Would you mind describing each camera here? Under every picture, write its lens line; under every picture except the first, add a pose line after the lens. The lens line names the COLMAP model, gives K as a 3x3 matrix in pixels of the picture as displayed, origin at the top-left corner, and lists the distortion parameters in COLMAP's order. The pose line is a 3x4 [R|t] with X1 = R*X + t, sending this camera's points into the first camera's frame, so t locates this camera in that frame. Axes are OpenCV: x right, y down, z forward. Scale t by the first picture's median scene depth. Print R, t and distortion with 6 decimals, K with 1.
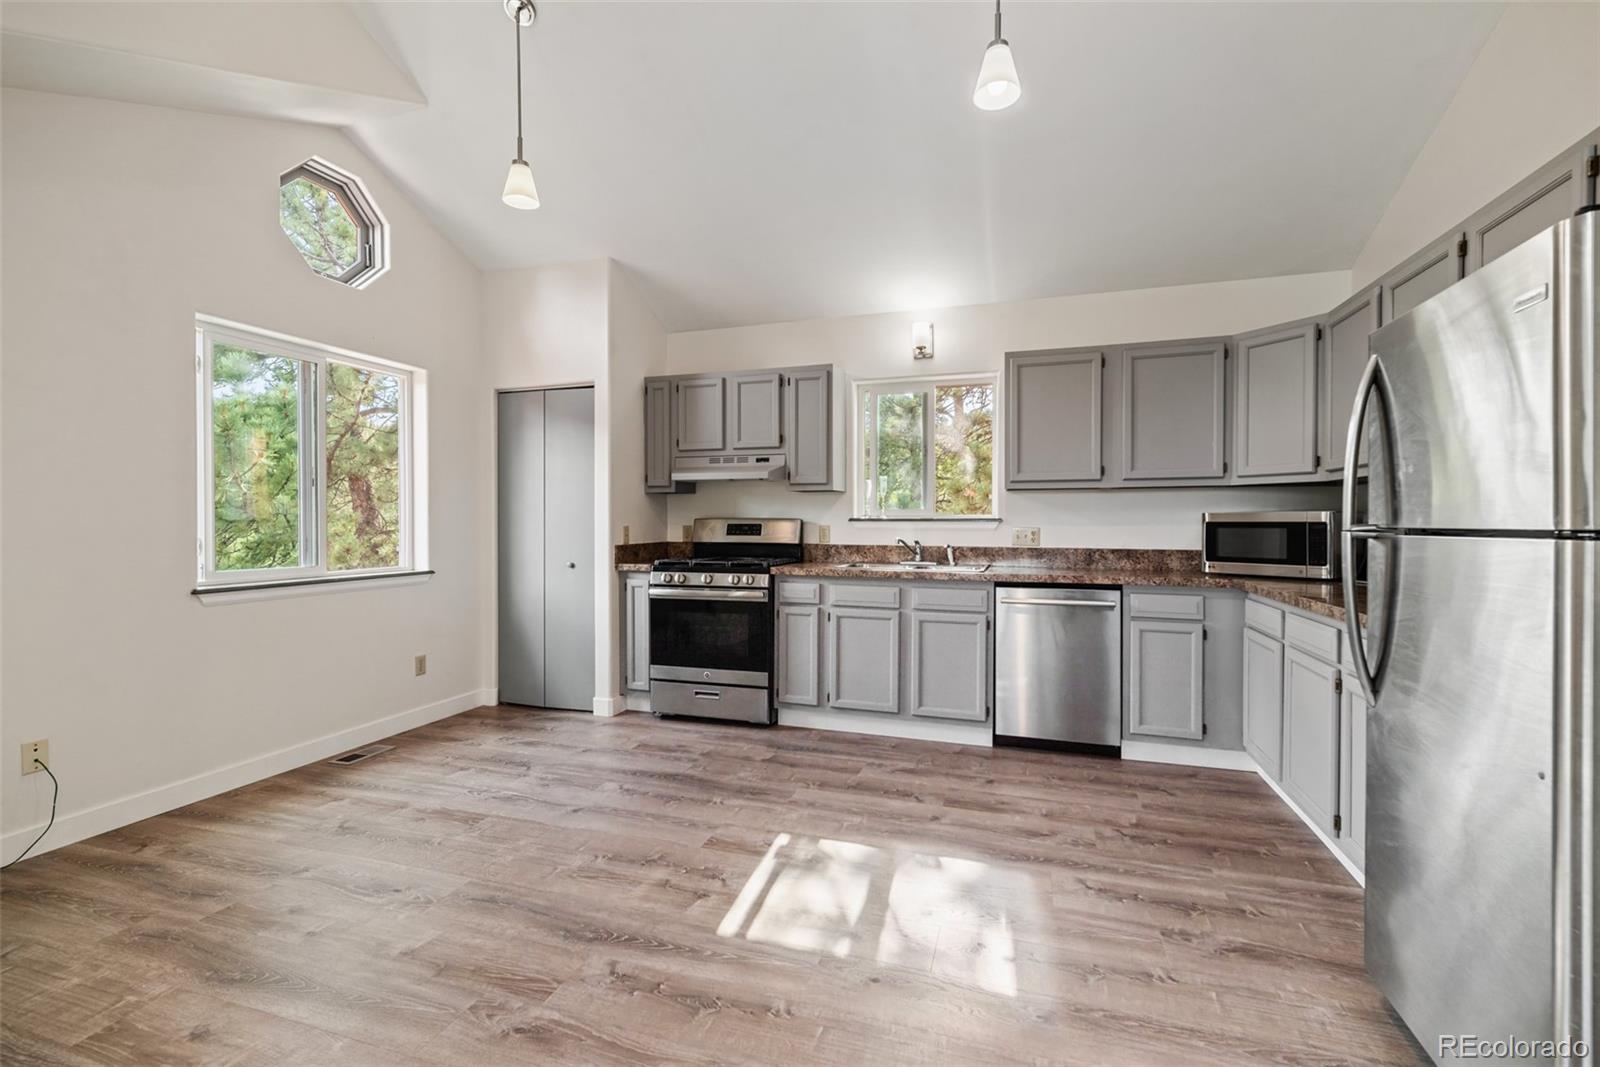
lens RADIAL K [[703.7, 0, 803.8], [0, 703.7, 514.9], [0, 0, 1]] dist [0.009173, 0.000217]
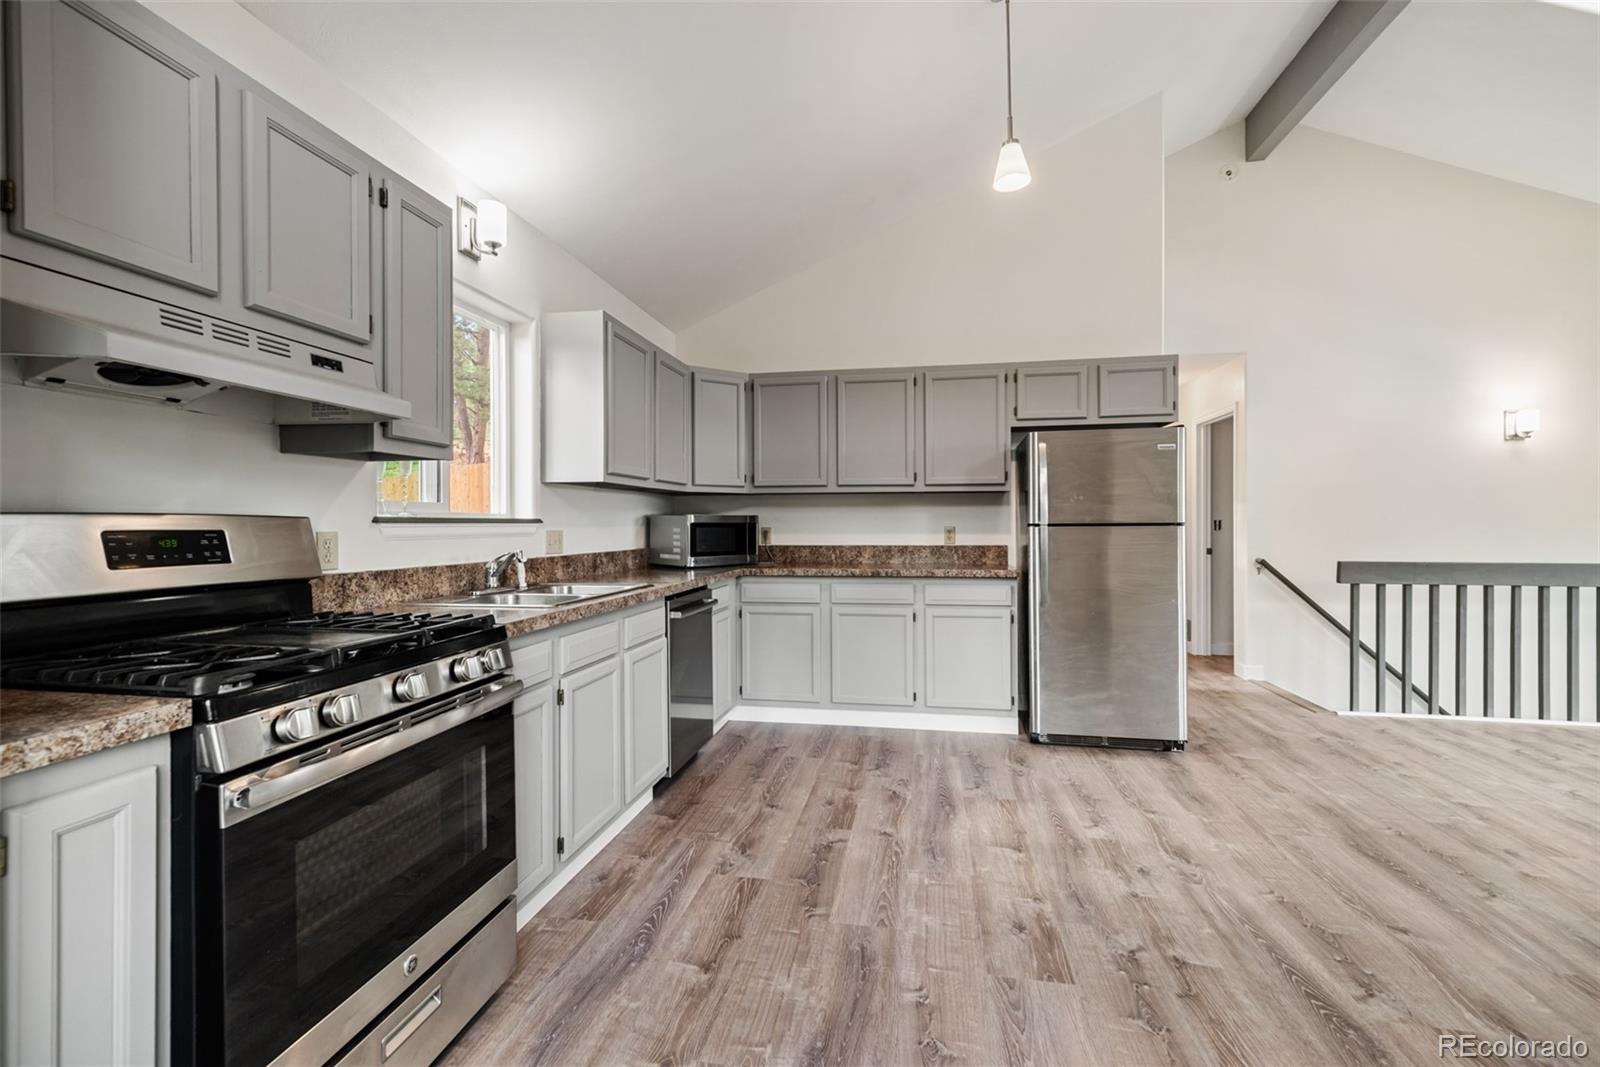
lens RADIAL K [[692.5, 0, 796.0], [0, 692.5, 516.8], [0, 0, 1]] dist [0.008621, 0.000195]
pose [[-0.125327, 0.009230, 0.992073, -0.510737], [-0.005243, 0.999937, -0.009966, 0.009216], [-0.992102, -0.006451, -0.125270, 0.867780]]
